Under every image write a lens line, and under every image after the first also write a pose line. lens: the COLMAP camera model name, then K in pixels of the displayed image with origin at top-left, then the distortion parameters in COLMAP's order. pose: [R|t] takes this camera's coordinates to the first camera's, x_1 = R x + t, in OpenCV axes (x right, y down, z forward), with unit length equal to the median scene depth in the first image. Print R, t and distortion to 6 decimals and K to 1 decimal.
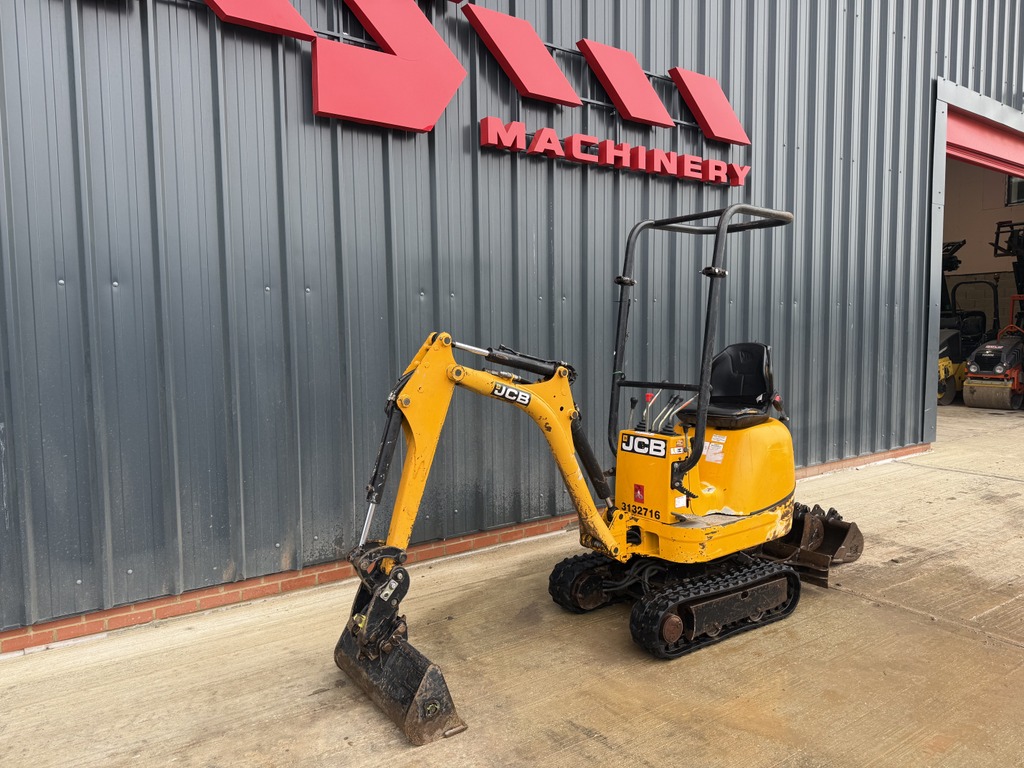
lens RADIAL K [[743.5, 0, 512.0], [0, 743.5, 384.0], [0, 0, 1]] dist [0.069819, -0.054151]
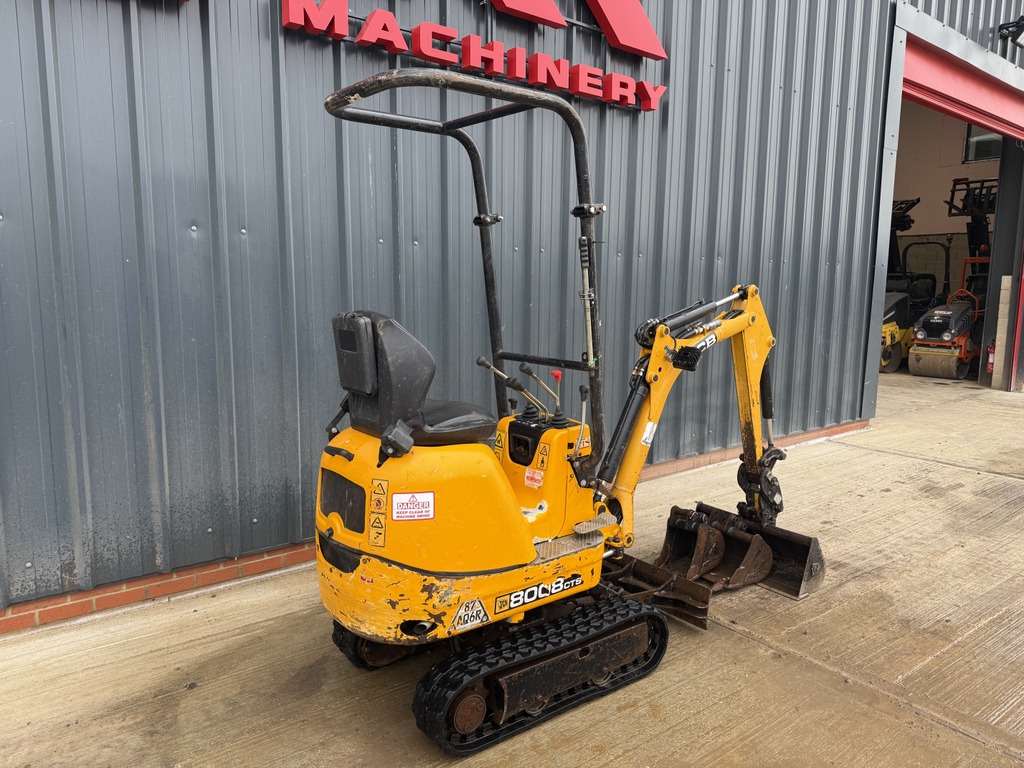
lens RADIAL K [[743.5, 0, 512.0], [0, 743.5, 384.0], [0, 0, 1]] dist [0.069819, -0.054151]
pose [[0.998539, 0.014411, 0.052075, 0.116583], [-0.017520, 0.998059, 0.059763, -0.014939], [-0.051113, -0.060588, 0.996853, 0.184807]]
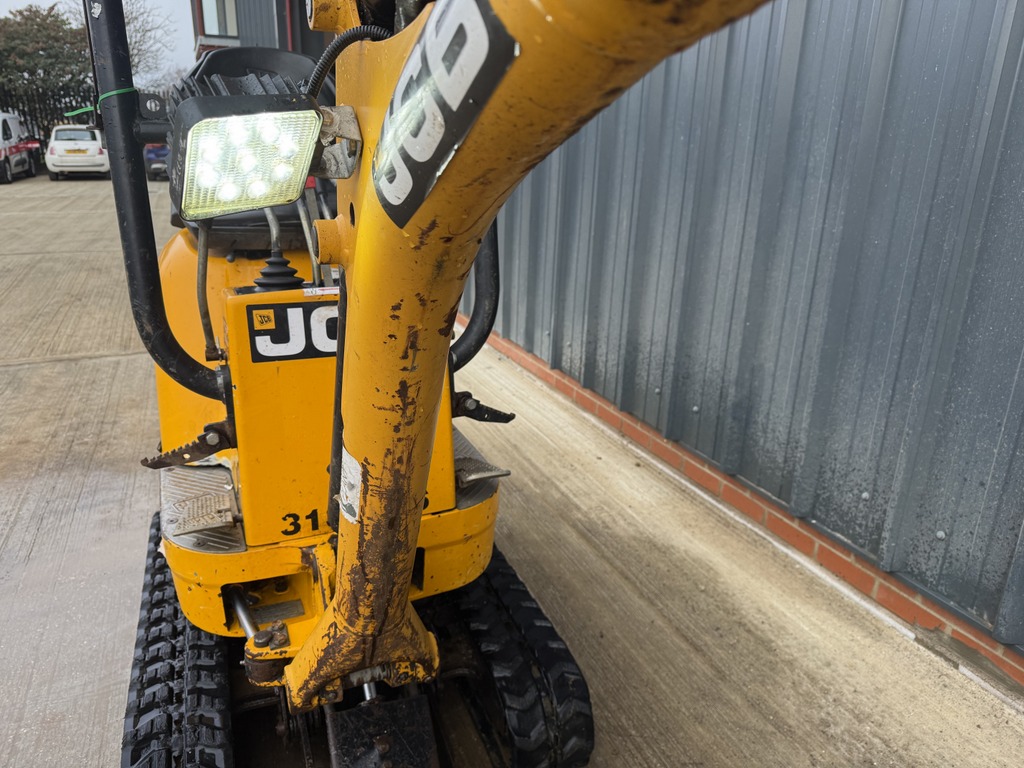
lens RADIAL K [[722.9, 0, 512.0], [0, 722.9, 384.0], [0, 0, 1]] dist [-0.004580, -0.002916]
pose [[-0.227134, 0.304568, -0.925013, 0.353579], [-0.100395, 0.937455, 0.333317, -0.008902], [0.968675, 0.168574, -0.182351, 0.768116]]
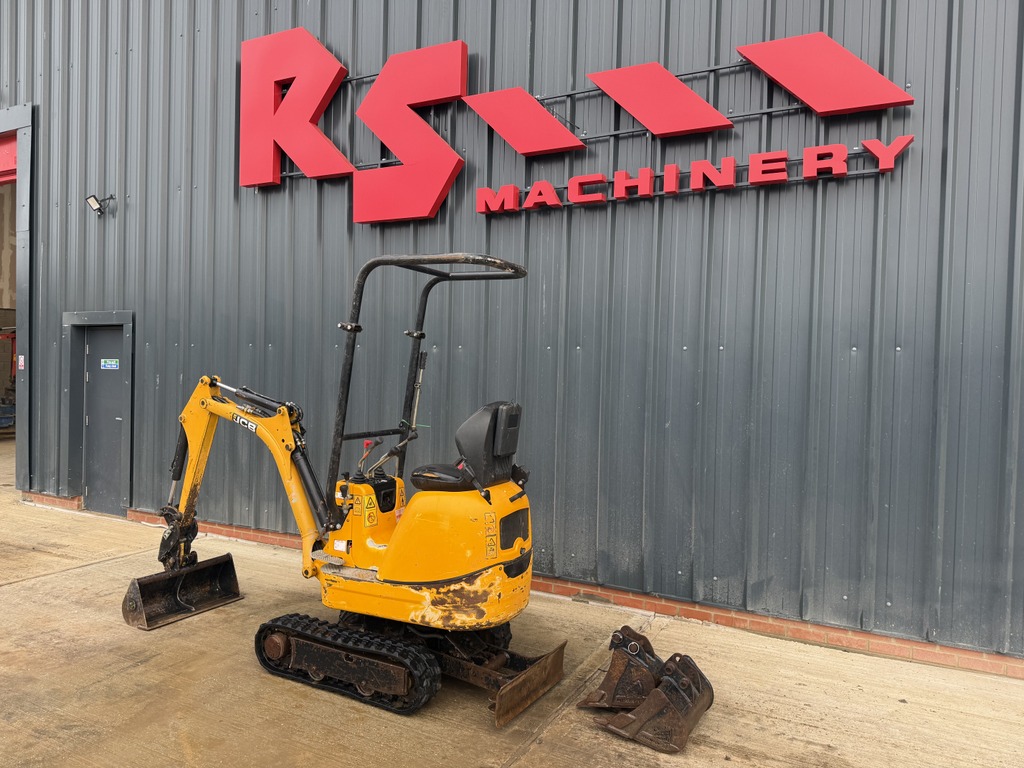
lens RADIAL K [[689.3, 0, 514.0], [0, 689.3, 412.7], [0, 0, 1]] dist [0.000902, -0.039103]
pose [[0.444646, 0.053894, -0.894083, 0.715229], [-0.091077, 0.995735, 0.014727, -0.036334], [0.891064, 0.074882, 0.447658, 0.476106]]
